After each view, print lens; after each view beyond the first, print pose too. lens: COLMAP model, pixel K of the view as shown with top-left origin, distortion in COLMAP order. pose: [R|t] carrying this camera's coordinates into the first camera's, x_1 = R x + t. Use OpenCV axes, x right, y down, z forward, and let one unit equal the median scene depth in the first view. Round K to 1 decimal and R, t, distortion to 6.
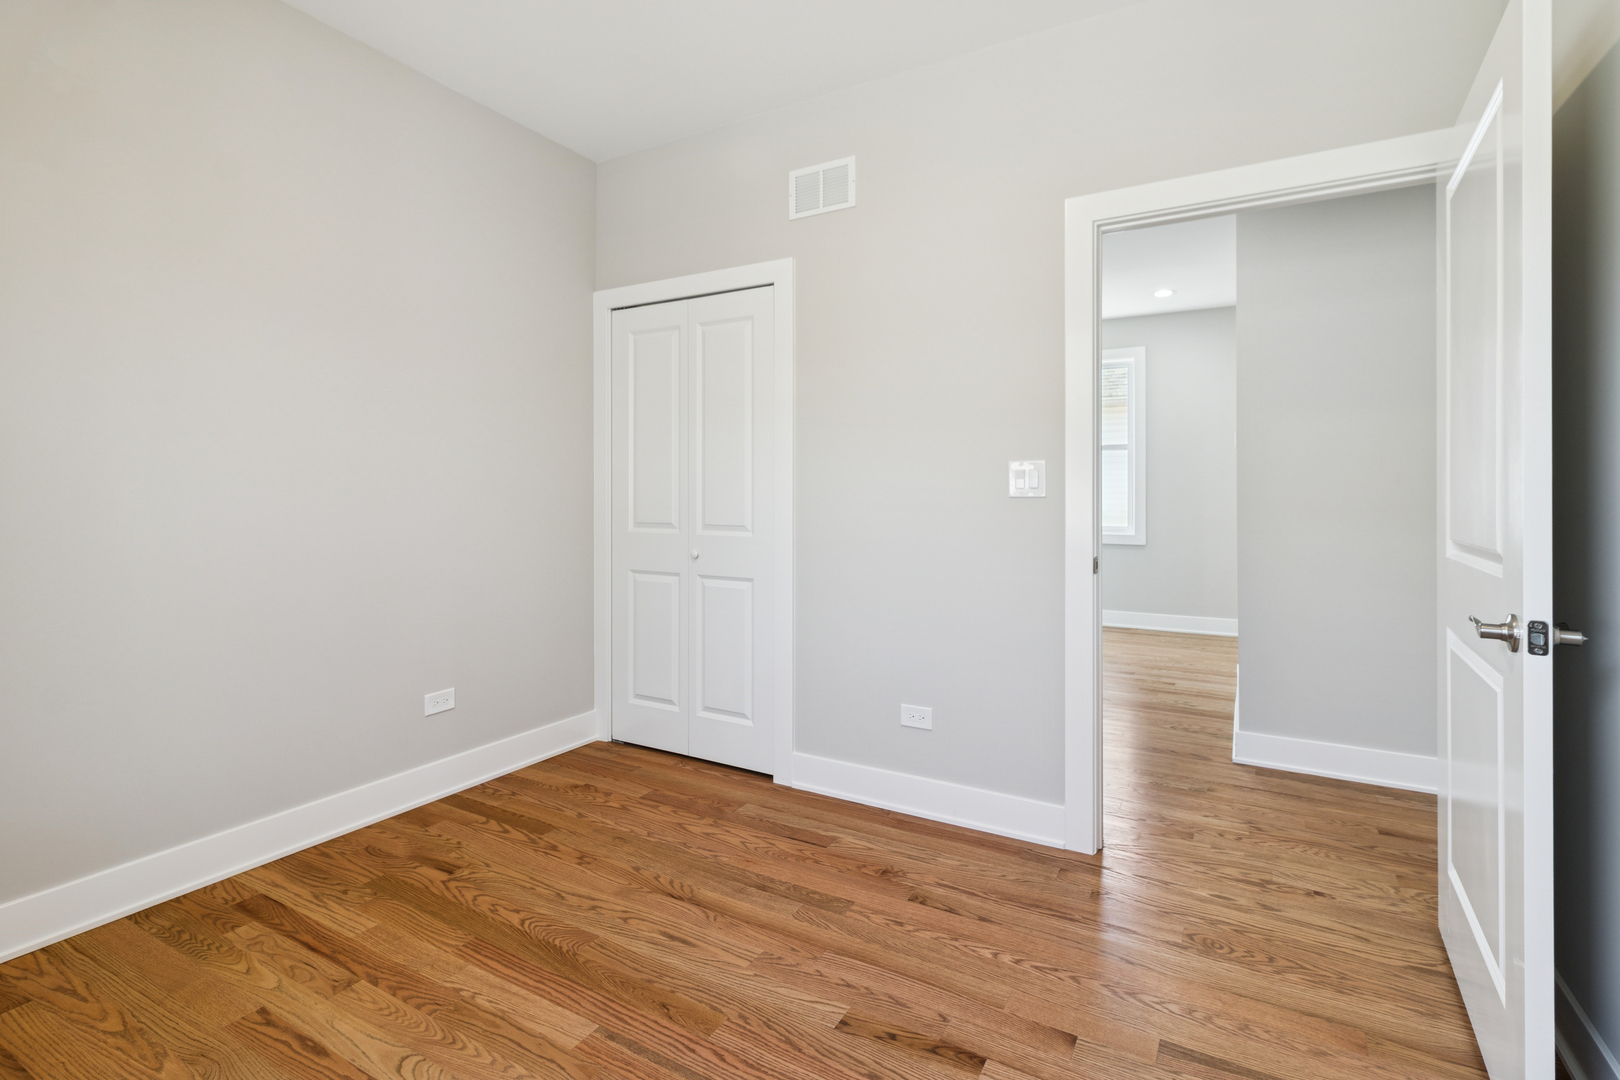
lens RADIAL K [[763.1, 0, 811.8], [0, 763.1, 502.2], [0, 0, 1]] dist [-0.001578, 0.000001]
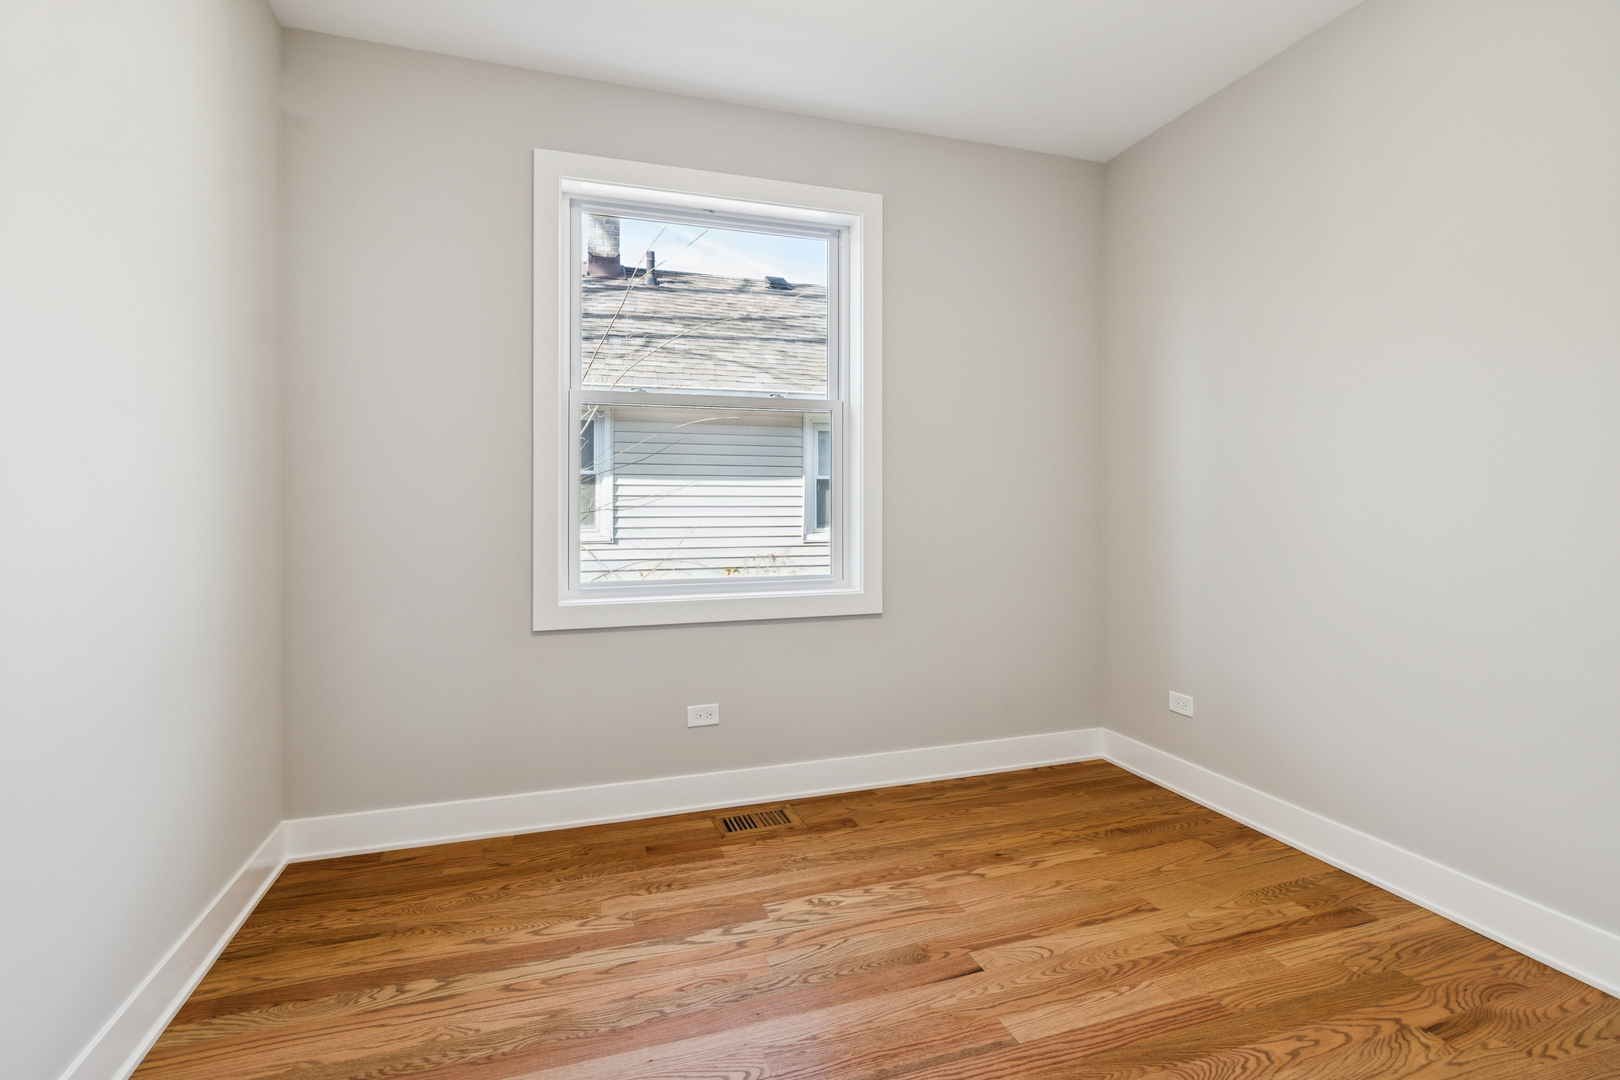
lens RADIAL K [[763.1, 0, 811.8], [0, 763.1, 502.2], [0, 0, 1]] dist [-0.001578, 0.000001]
pose [[-0.670002, -0.005463, -0.742339, 0.563932], [-0.008228, 0.999966, 0.000068, -0.017672], [0.742313, 0.006153, -0.670025, 1.268788]]
